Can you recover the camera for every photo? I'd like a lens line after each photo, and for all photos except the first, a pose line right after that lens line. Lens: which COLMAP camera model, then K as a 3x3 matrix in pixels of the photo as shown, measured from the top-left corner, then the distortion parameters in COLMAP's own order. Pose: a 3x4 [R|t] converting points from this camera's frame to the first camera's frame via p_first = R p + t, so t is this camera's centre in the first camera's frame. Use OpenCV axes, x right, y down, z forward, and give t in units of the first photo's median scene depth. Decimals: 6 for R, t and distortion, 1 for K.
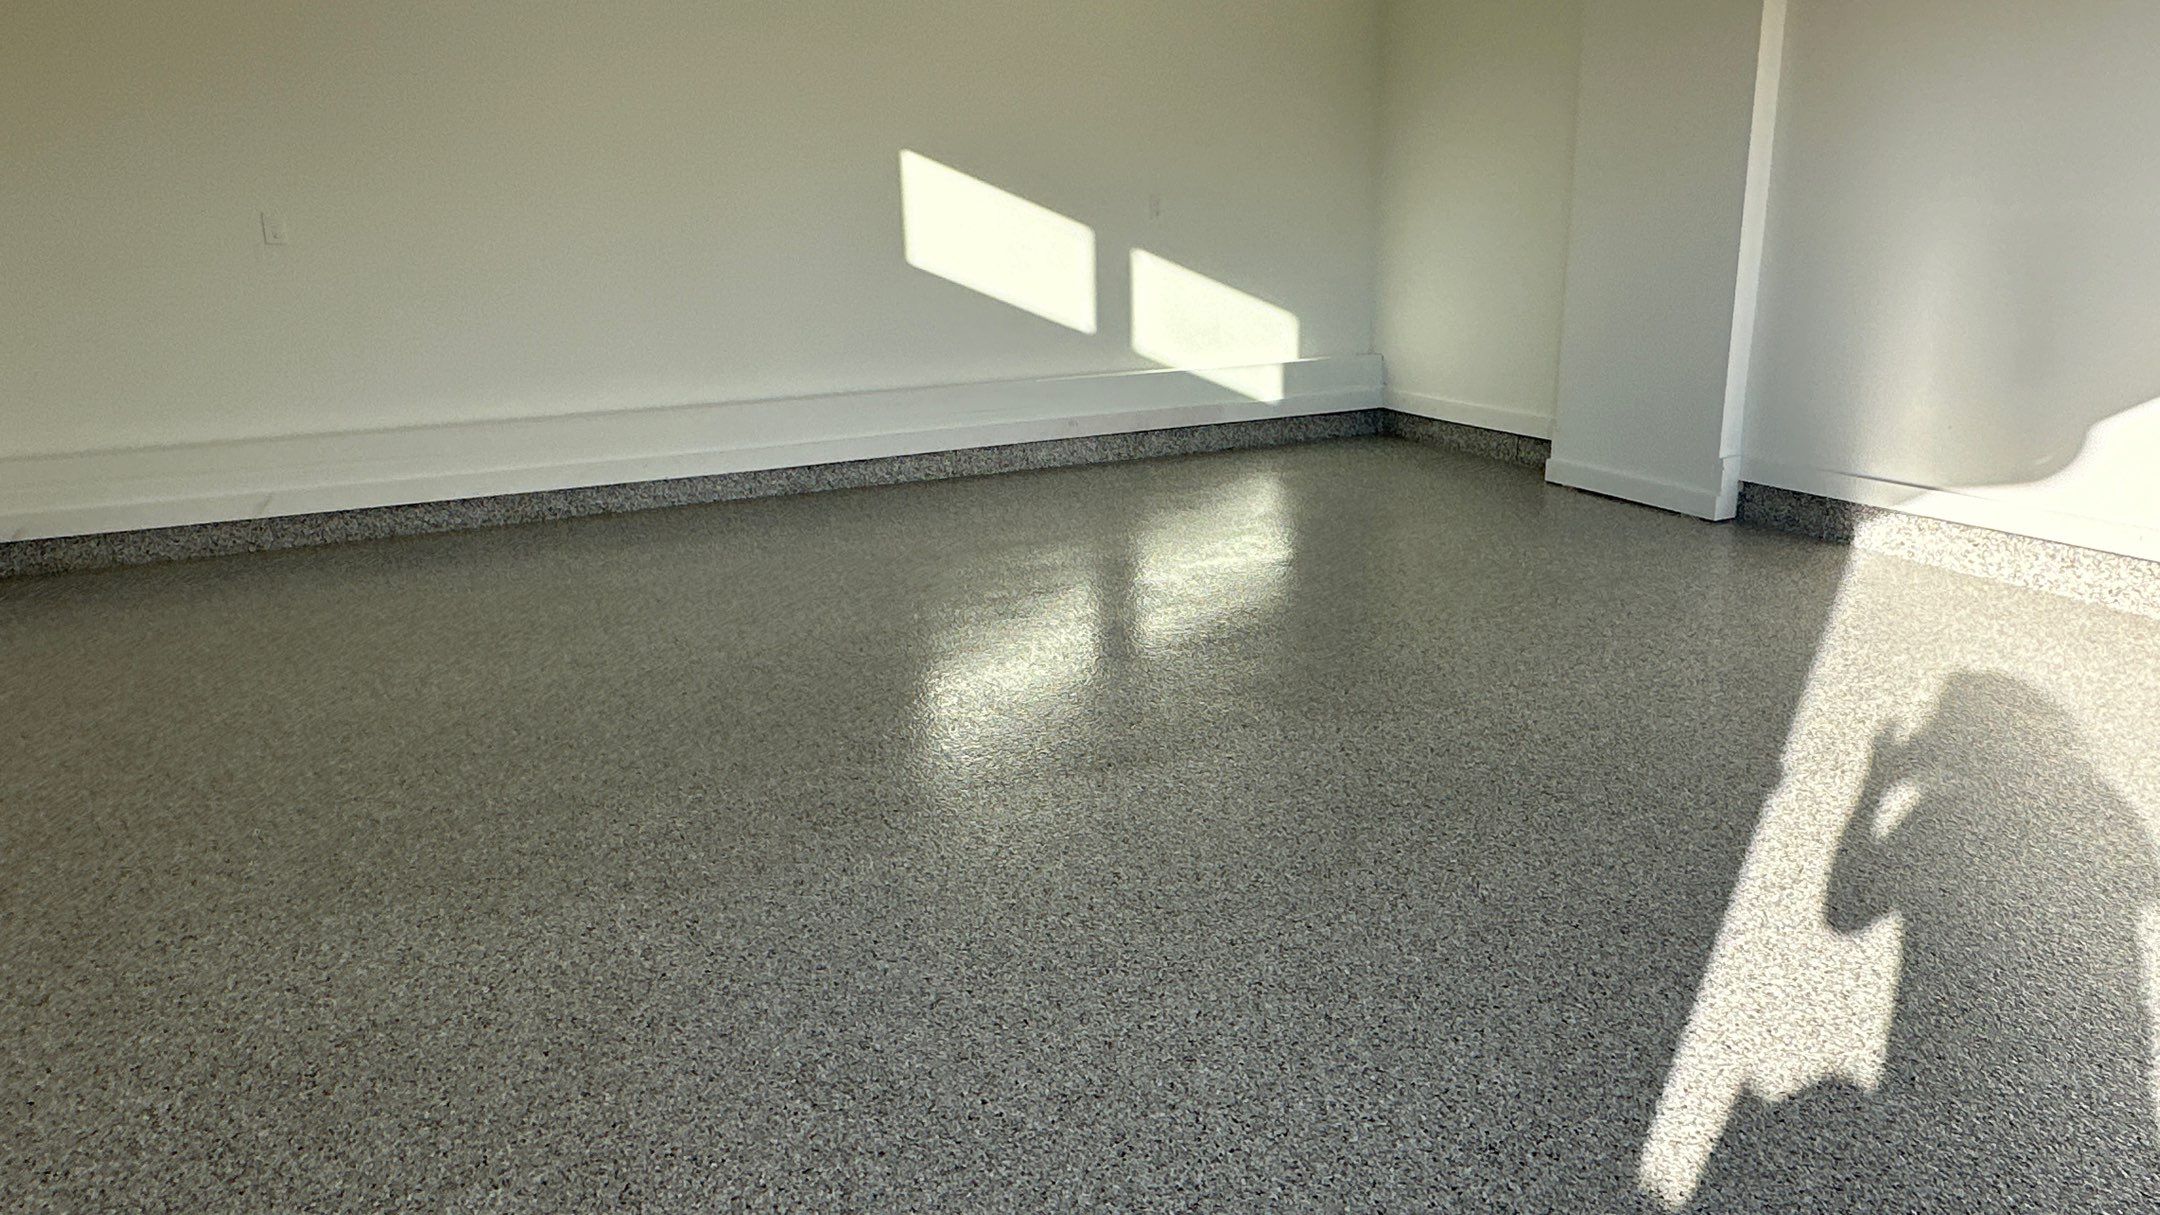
lens RADIAL K [[1512.8, 0, 1083.4], [0, 1512.8, 601.8], [0, 0, 1]] dist [-0.002603, -0.002314]
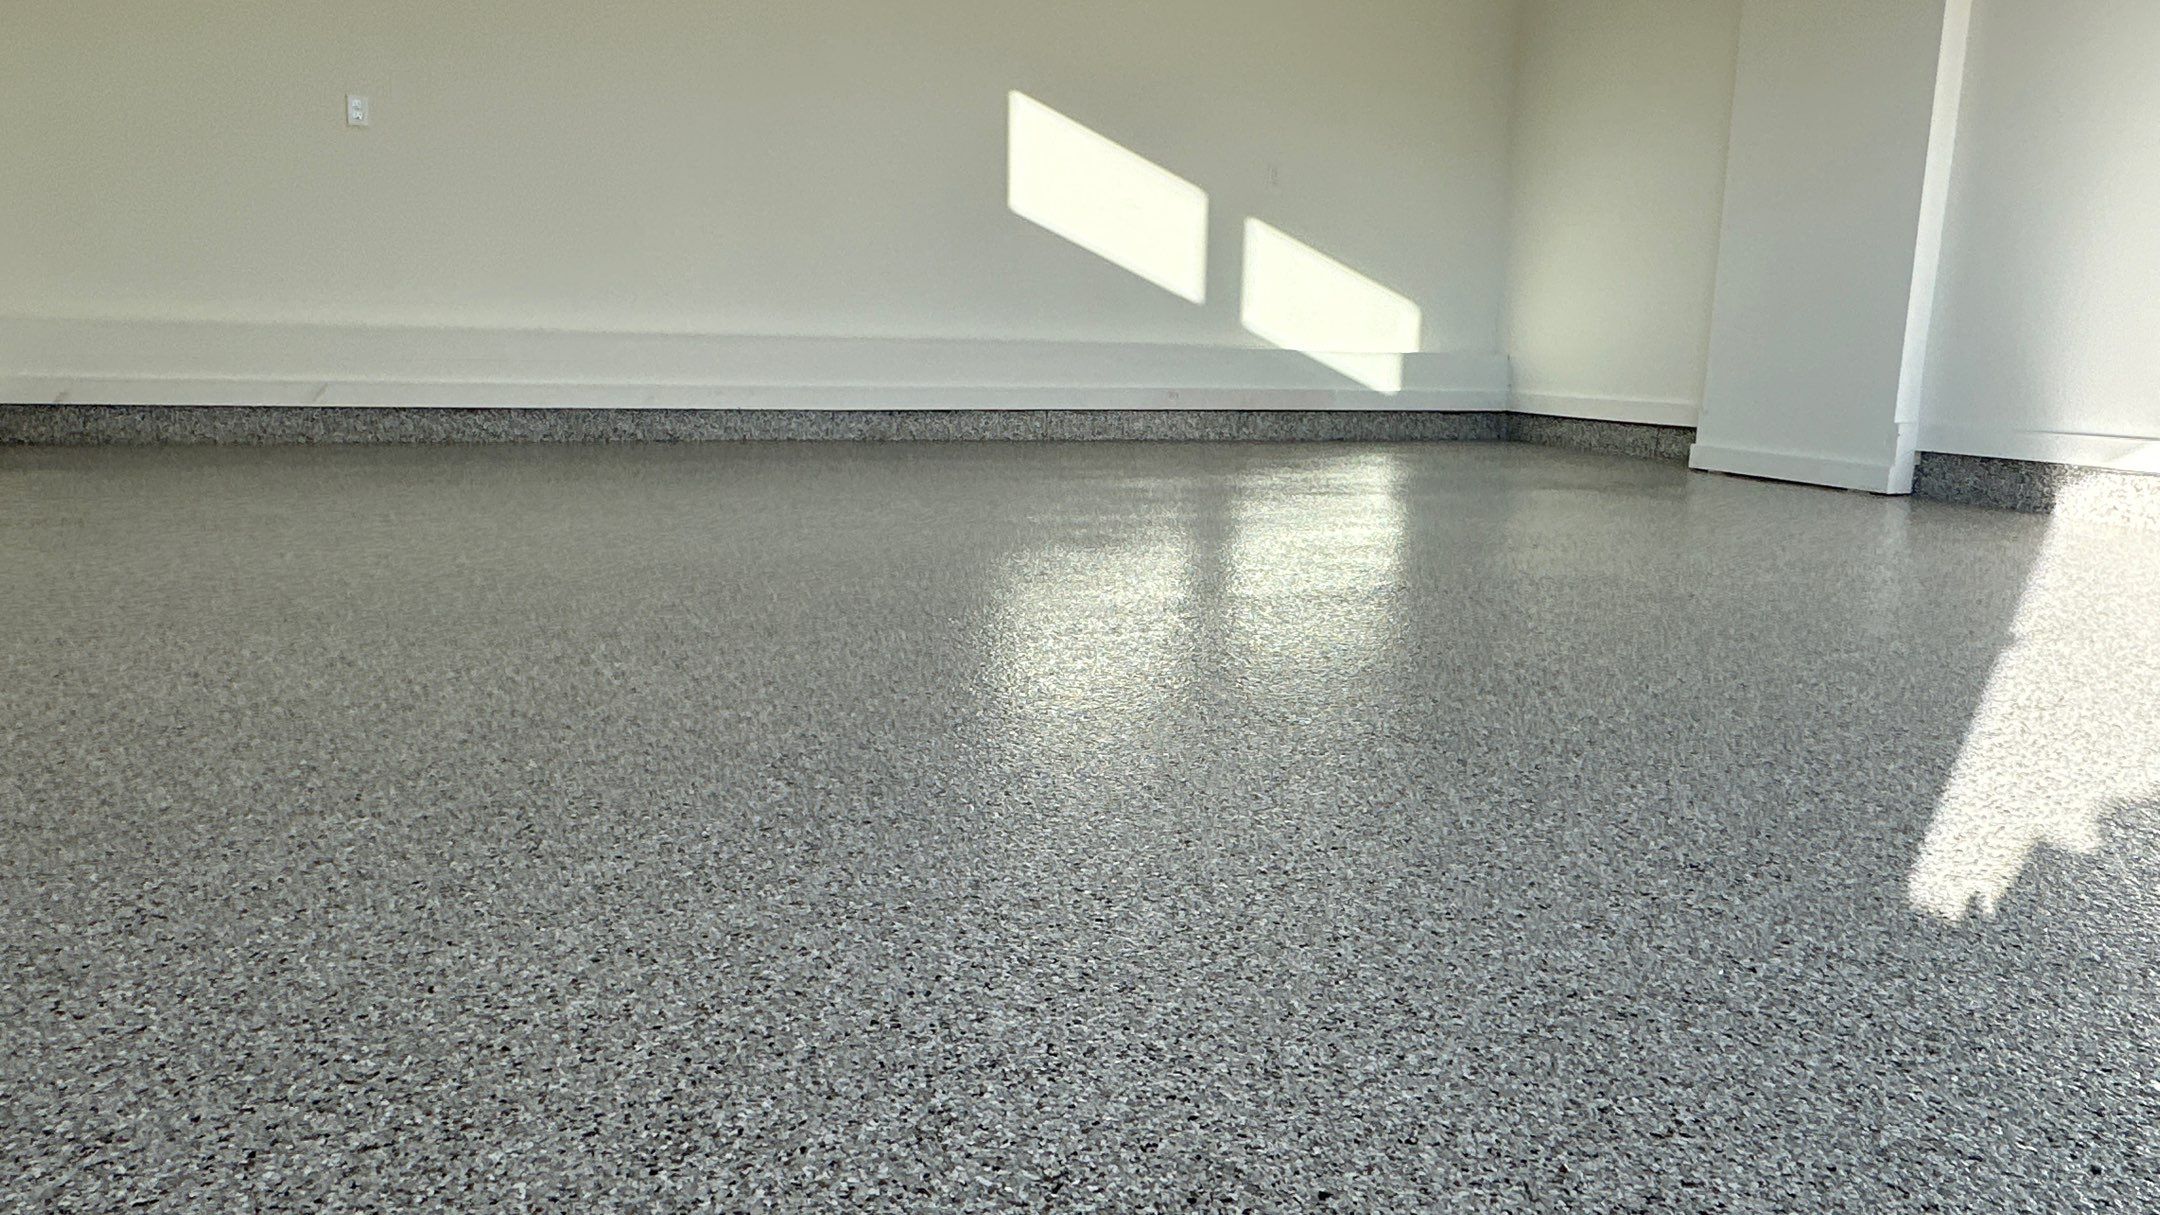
lens RADIAL K [[1512.8, 0, 1085.8], [0, 1512.8, 601.4], [0, 0, 1]] dist [-0.002603, -0.002314]
pose [[0.996375, 0.057214, -0.062957, 0.006353], [-0.062919, 0.993703, -0.092718, 0.122255], [0.057256, 0.096343, 0.993700, 0.094254]]
